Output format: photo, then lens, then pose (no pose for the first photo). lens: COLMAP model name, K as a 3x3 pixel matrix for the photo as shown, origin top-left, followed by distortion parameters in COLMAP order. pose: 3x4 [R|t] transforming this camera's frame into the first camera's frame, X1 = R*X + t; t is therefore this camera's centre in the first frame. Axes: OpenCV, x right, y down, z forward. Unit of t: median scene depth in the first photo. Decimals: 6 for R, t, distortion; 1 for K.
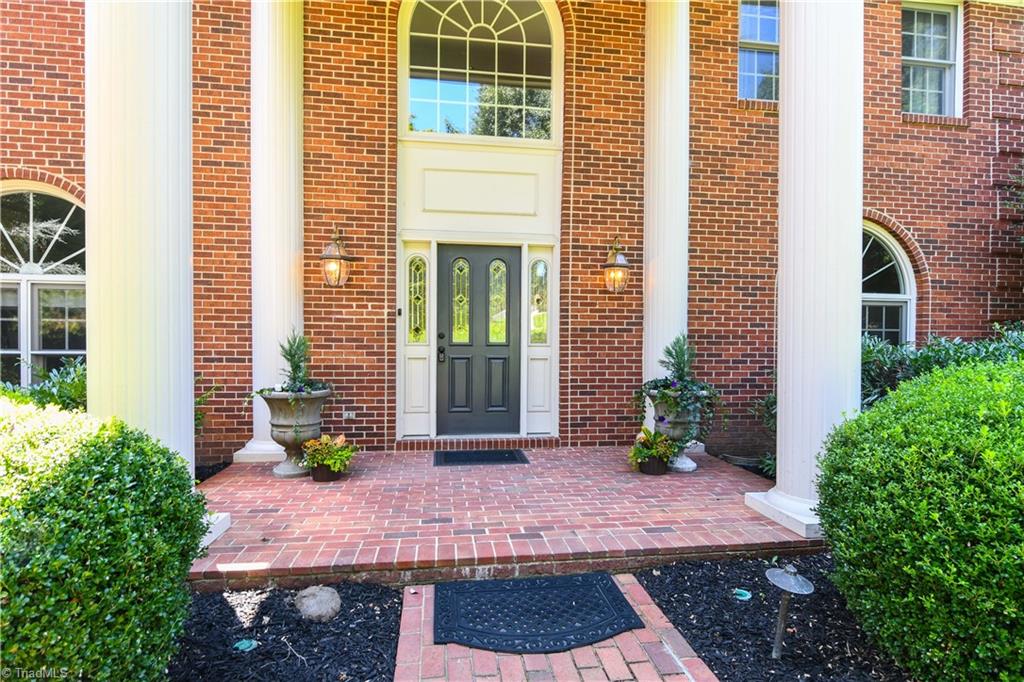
lens RADIAL K [[496.7, 0, 512.0], [0, 496.7, 341.0], [0, 0, 1]] dist [-0.008645, -0.001461]
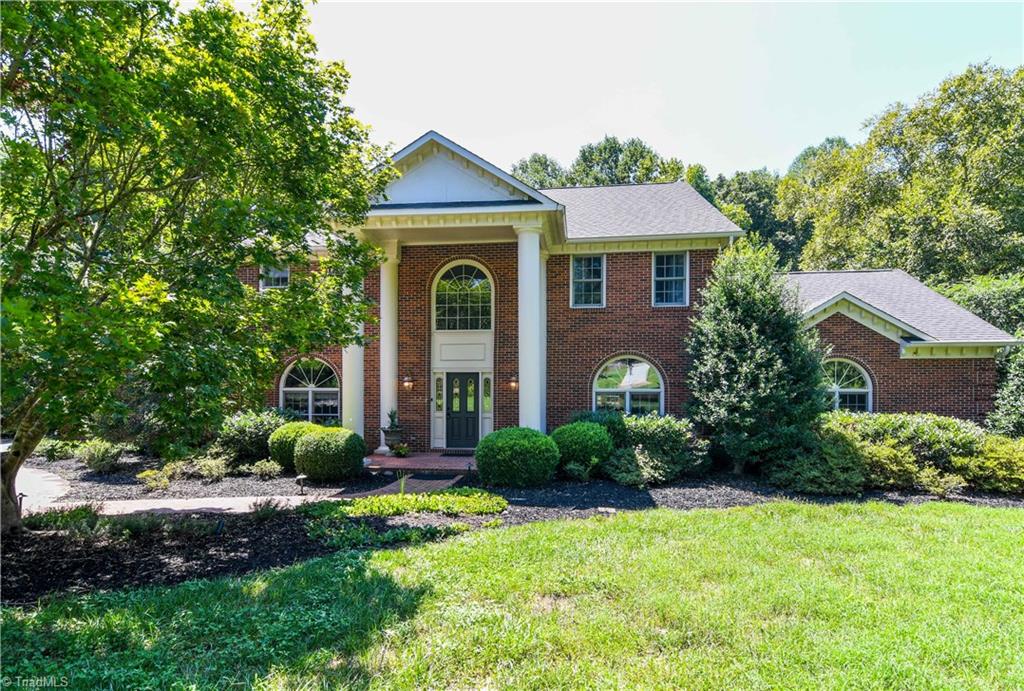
lens RADIAL K [[500.8, 0, 515.3], [0, 500.8, 360.0], [0, 0, 1]] dist [0.014574, -0.014535]
pose [[0.969426, -0.013557, -0.245011, 0.856007], [0.004064, 0.999223, -0.039210, -0.161613], [0.245352, 0.037016, 0.968727, -1.472601]]
